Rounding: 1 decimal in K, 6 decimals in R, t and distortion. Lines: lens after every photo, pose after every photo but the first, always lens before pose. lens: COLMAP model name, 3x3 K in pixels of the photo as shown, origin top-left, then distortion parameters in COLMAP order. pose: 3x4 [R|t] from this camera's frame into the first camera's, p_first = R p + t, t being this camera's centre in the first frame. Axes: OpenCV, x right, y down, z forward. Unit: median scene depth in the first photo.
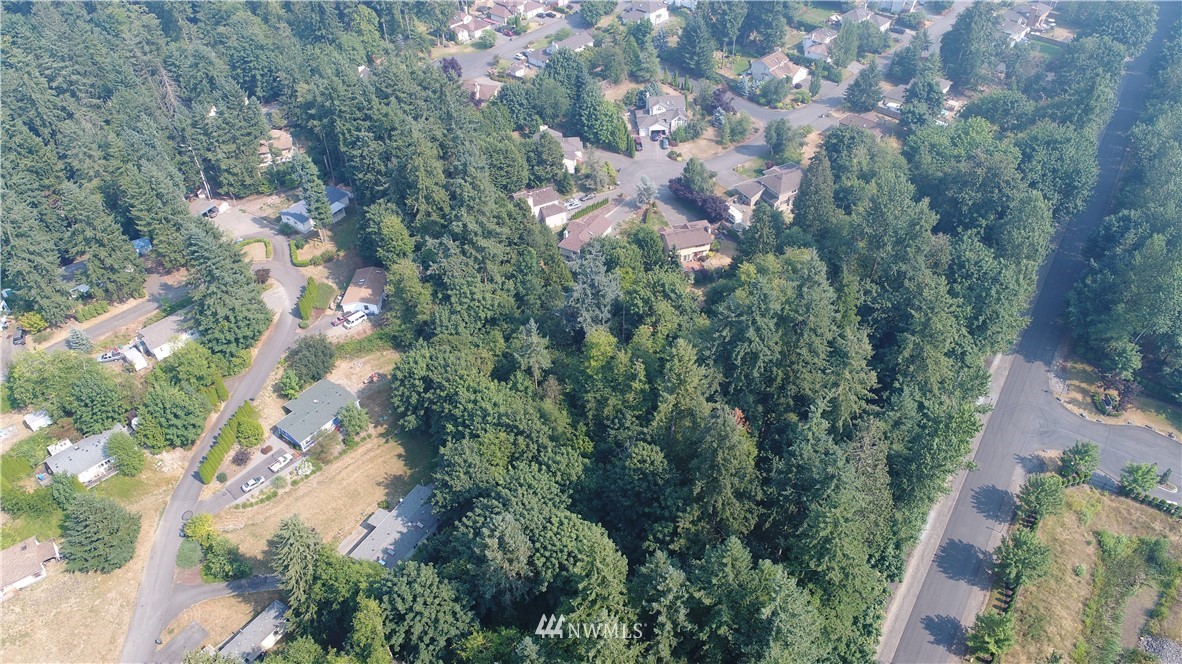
lens RADIAL K [[795.0, 0, 591.0], [0, 795.0, 332.0], [0, 0, 1]] dist [-0.001778, 0.003561]
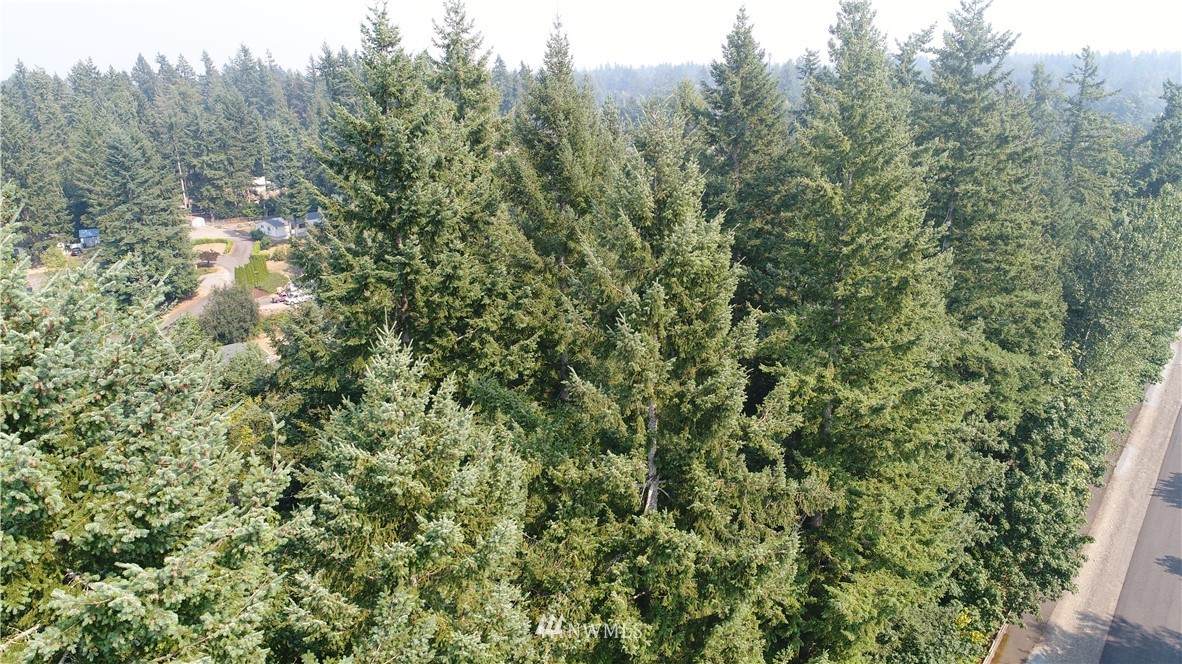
lens RADIAL K [[795.0, 0, 591.0], [0, 795.0, 332.0], [0, 0, 1]] dist [-0.001778, 0.003561]
pose [[0.994819, 0.035812, -0.095144, 0.072335], [-0.069318, 0.923548, -0.377166, 0.313226], [0.074363, 0.381807, 0.921246, 0.322536]]
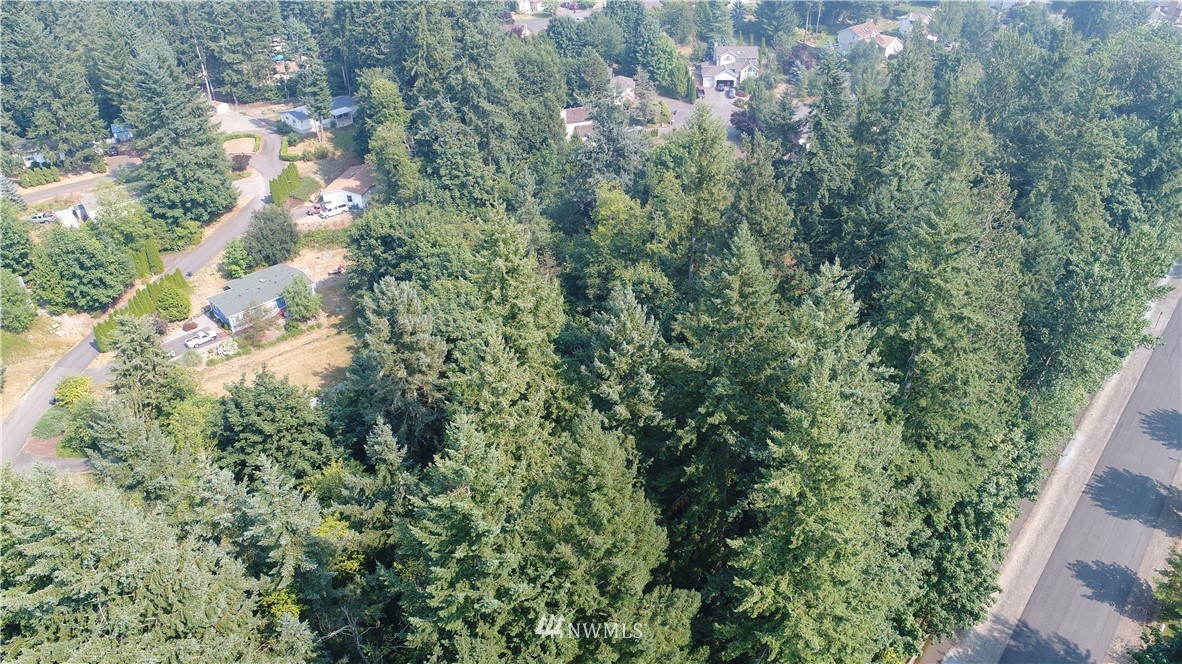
lens RADIAL K [[795.0, 0, 591.0], [0, 795.0, 332.0], [0, 0, 1]] dist [-0.001778, 0.003561]
pose [[0.992112, 0.071210, -0.103165, 0.069394], [-0.084464, 0.987857, -0.130400, 0.208879], [0.092627, 0.138085, 0.986080, 0.234715]]
